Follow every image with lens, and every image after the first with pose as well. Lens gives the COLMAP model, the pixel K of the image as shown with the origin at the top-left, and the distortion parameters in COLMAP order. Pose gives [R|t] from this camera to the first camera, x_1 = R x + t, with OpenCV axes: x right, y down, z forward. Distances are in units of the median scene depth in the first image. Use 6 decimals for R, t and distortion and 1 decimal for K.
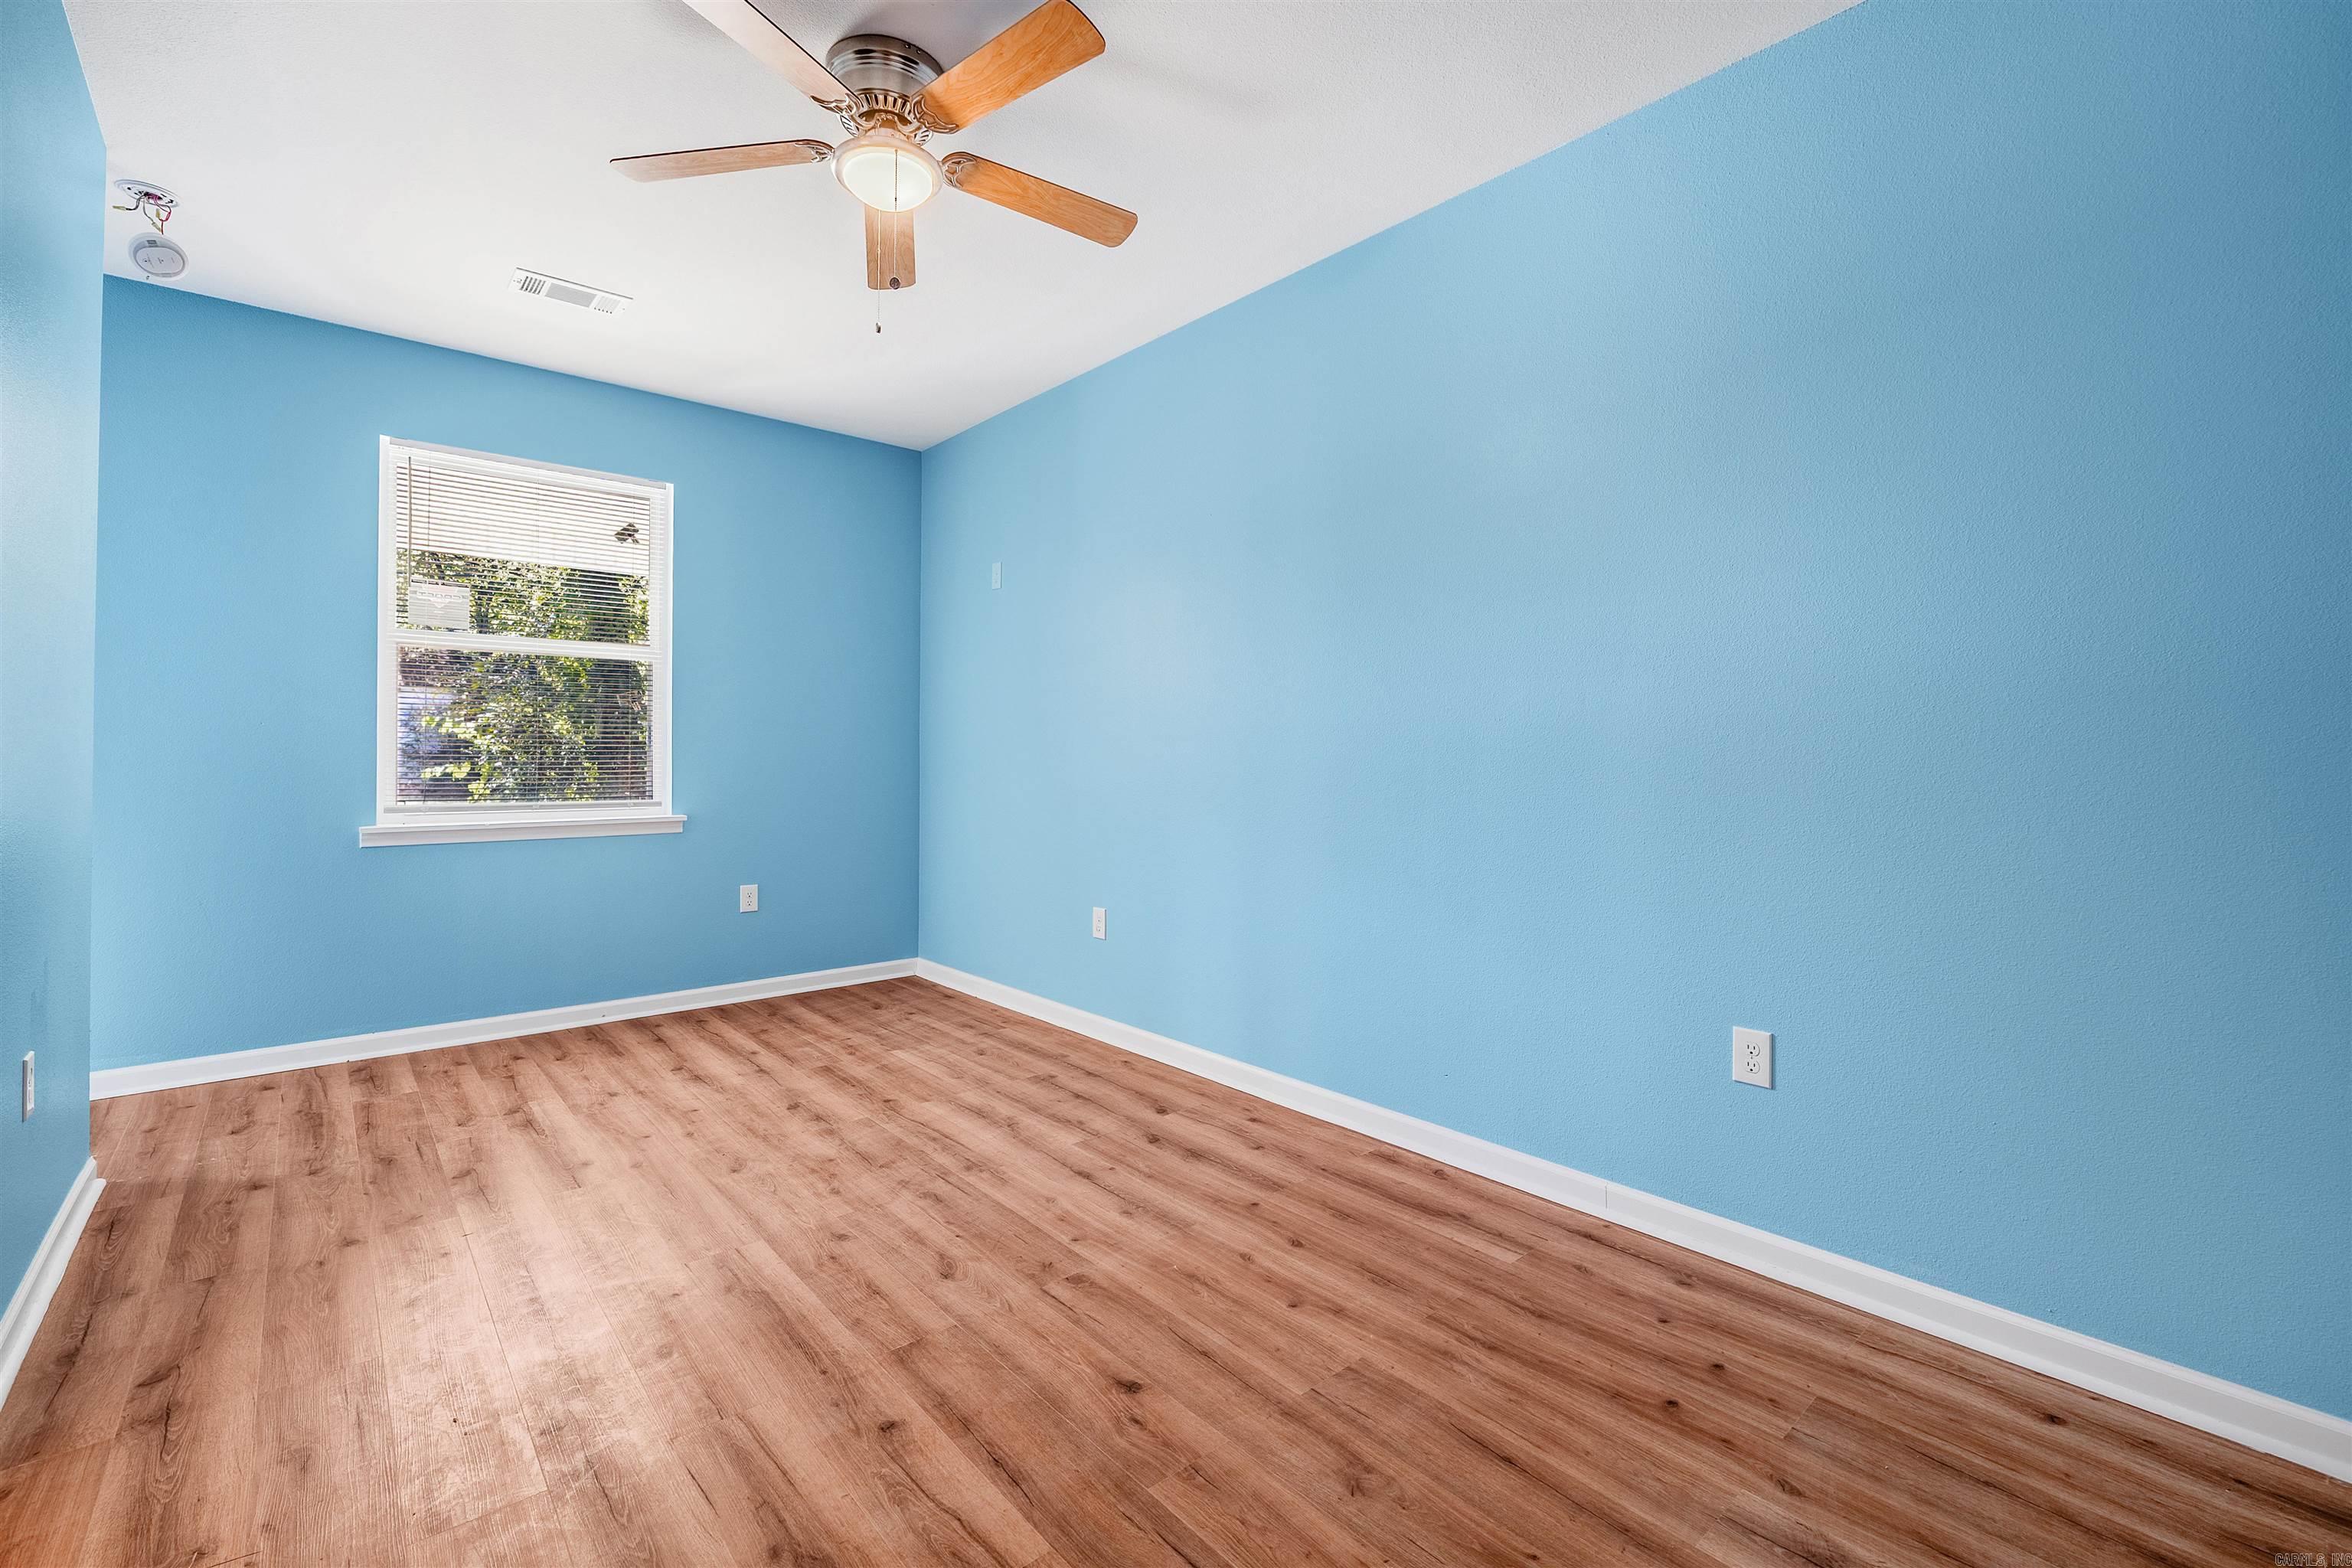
lens RADIAL K [[994.9, 0, 1176.4], [0, 994.9, 756.1], [0, 0, 1]] dist [-0.002424, -0.000195]
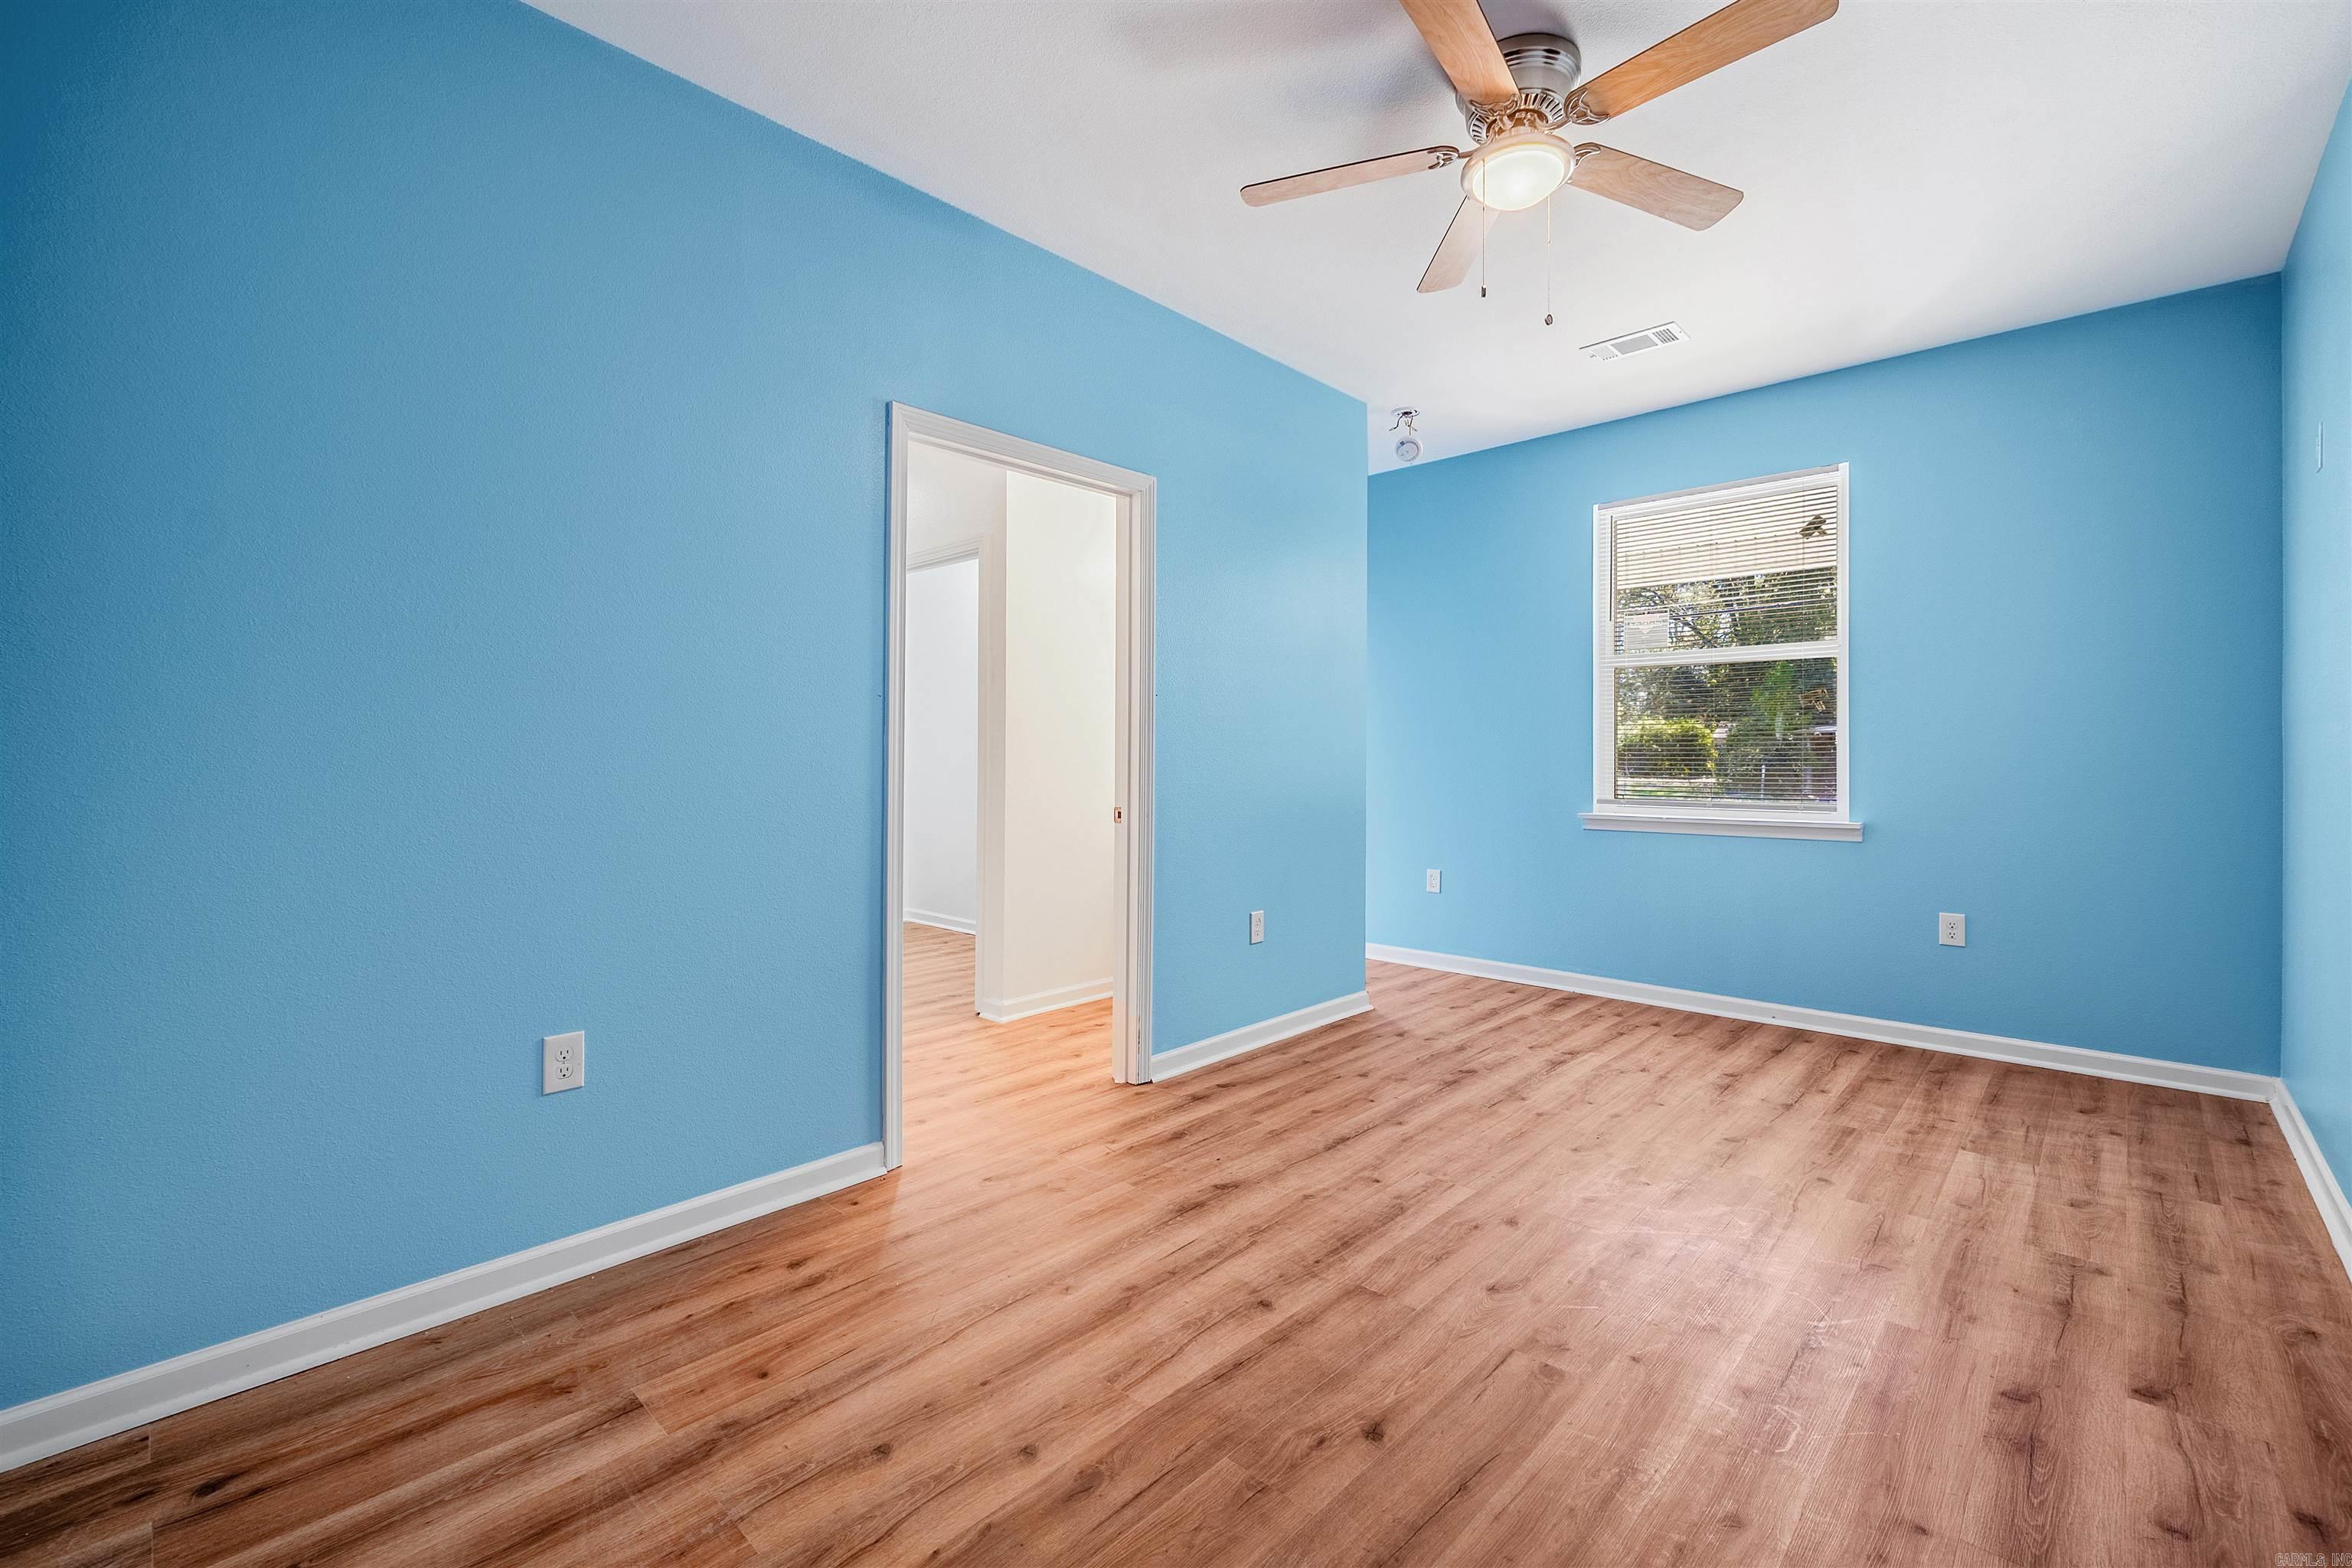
lens RADIAL K [[994.9, 0, 1176.4], [0, 994.9, 756.1], [0, 0, 1]] dist [-0.002424, -0.000195]
pose [[0.093527, -0.005795, -0.995600, 0.465379], [0.002283, 0.999982, -0.005606, 0.003266], [0.995614, -0.001749, 0.093538, 0.392476]]
